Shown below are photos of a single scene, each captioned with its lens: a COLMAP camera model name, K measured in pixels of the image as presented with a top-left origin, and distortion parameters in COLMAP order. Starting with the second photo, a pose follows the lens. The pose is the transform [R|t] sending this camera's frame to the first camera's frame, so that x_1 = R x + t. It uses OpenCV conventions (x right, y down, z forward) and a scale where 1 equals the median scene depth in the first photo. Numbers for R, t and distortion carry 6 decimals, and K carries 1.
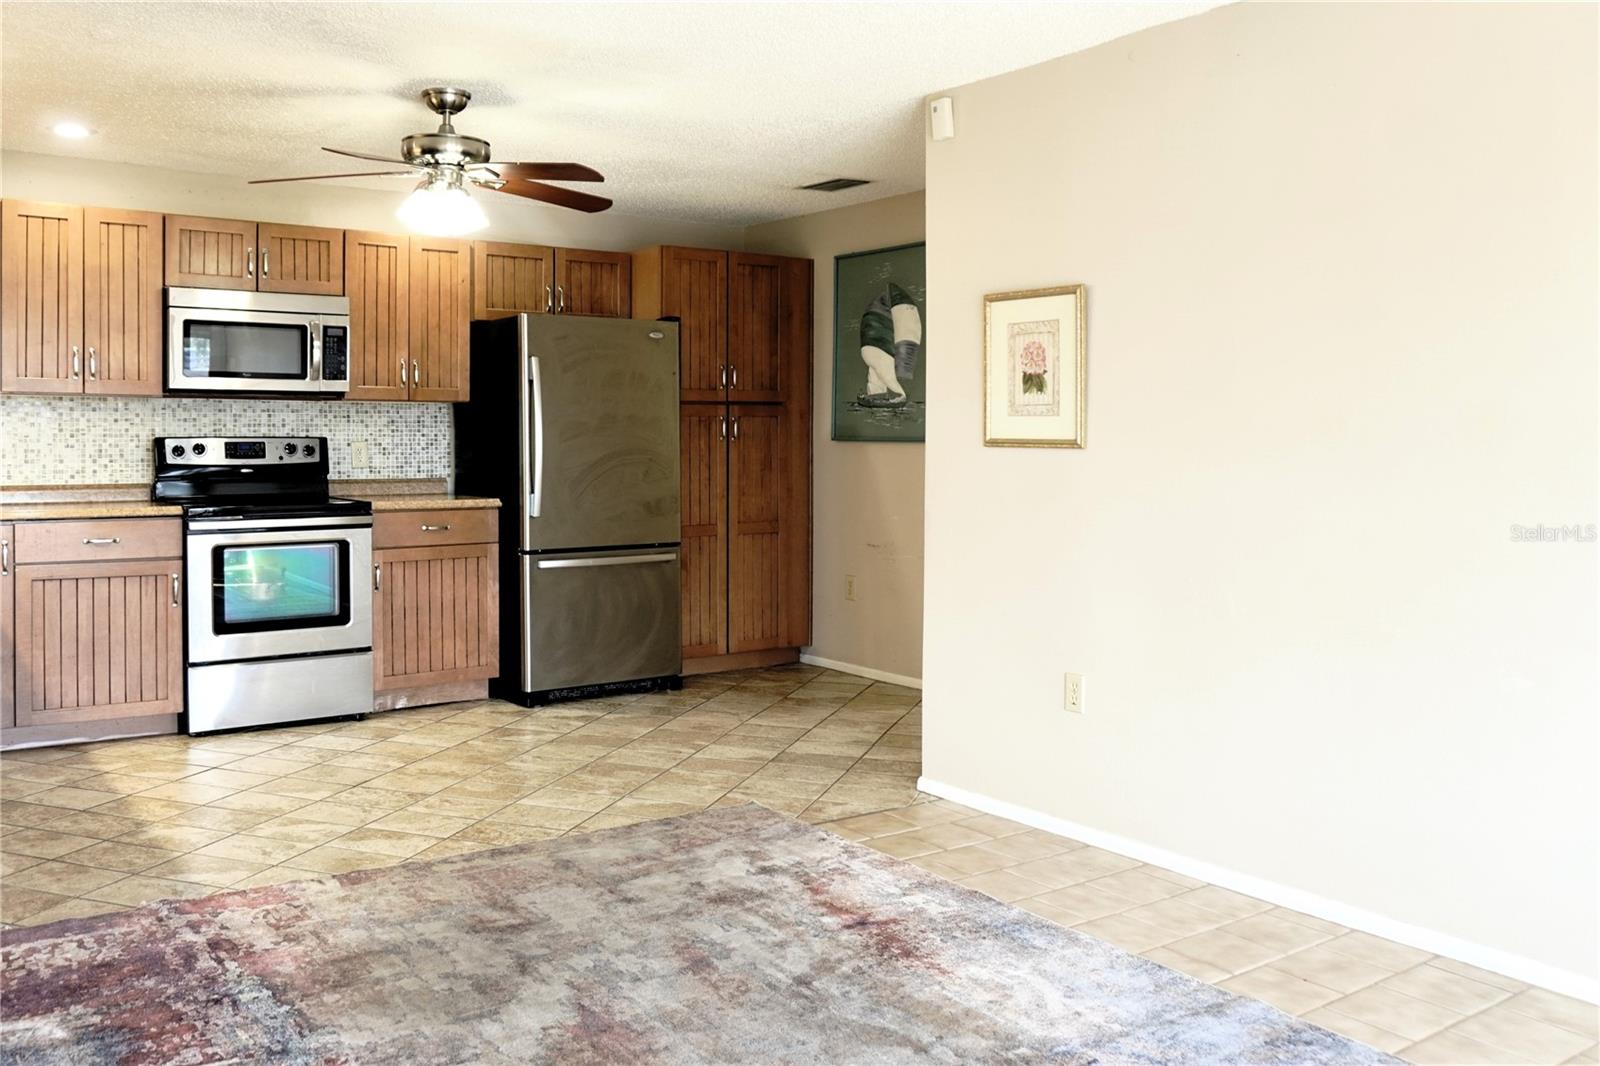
lens RADIAL K [[1331.6, 0, 800.3], [0, 1331.6, 471.4], [0, 0, 1]] dist [-0.053285, 0.011678]
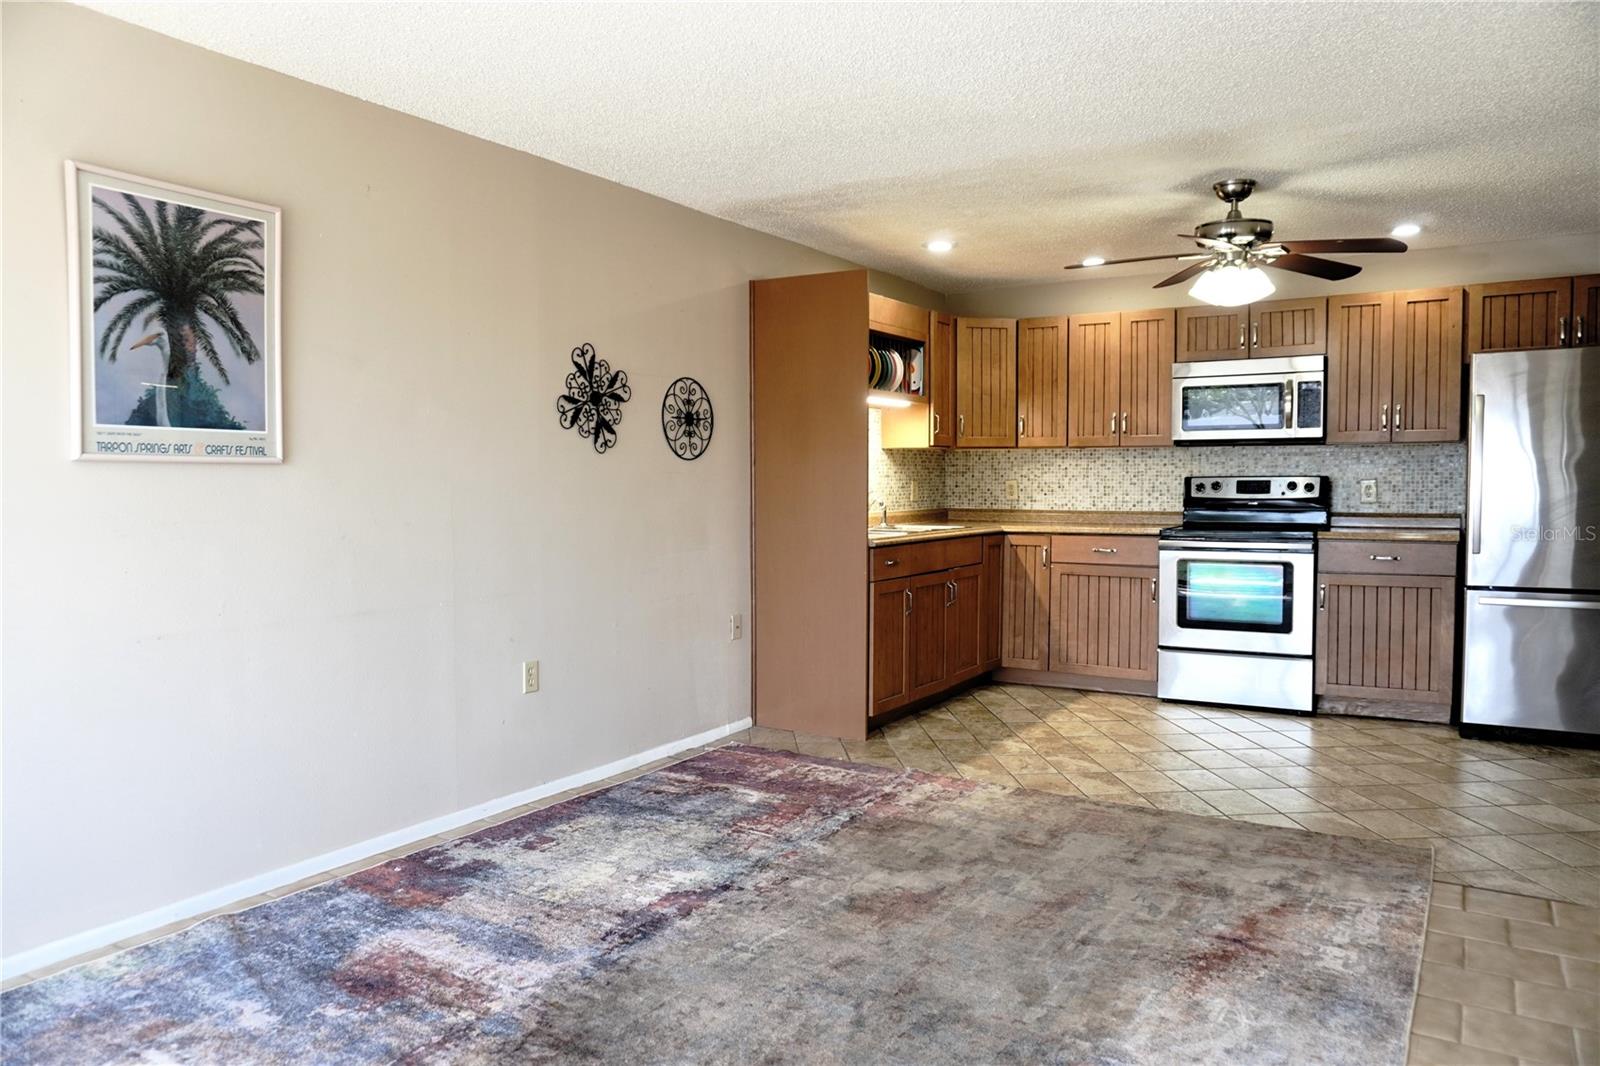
lens RADIAL K [[1148.0, 0, 797.4], [0, 1148.0, 547.6], [0, 0, 1]] dist [-0.045529, 0.004692]
pose [[0.372110, 0.049167, -0.926886, 0.542567], [-0.016453, 0.998789, 0.046376, -0.002087], [0.928043, -0.002007, 0.372468, 0.258982]]
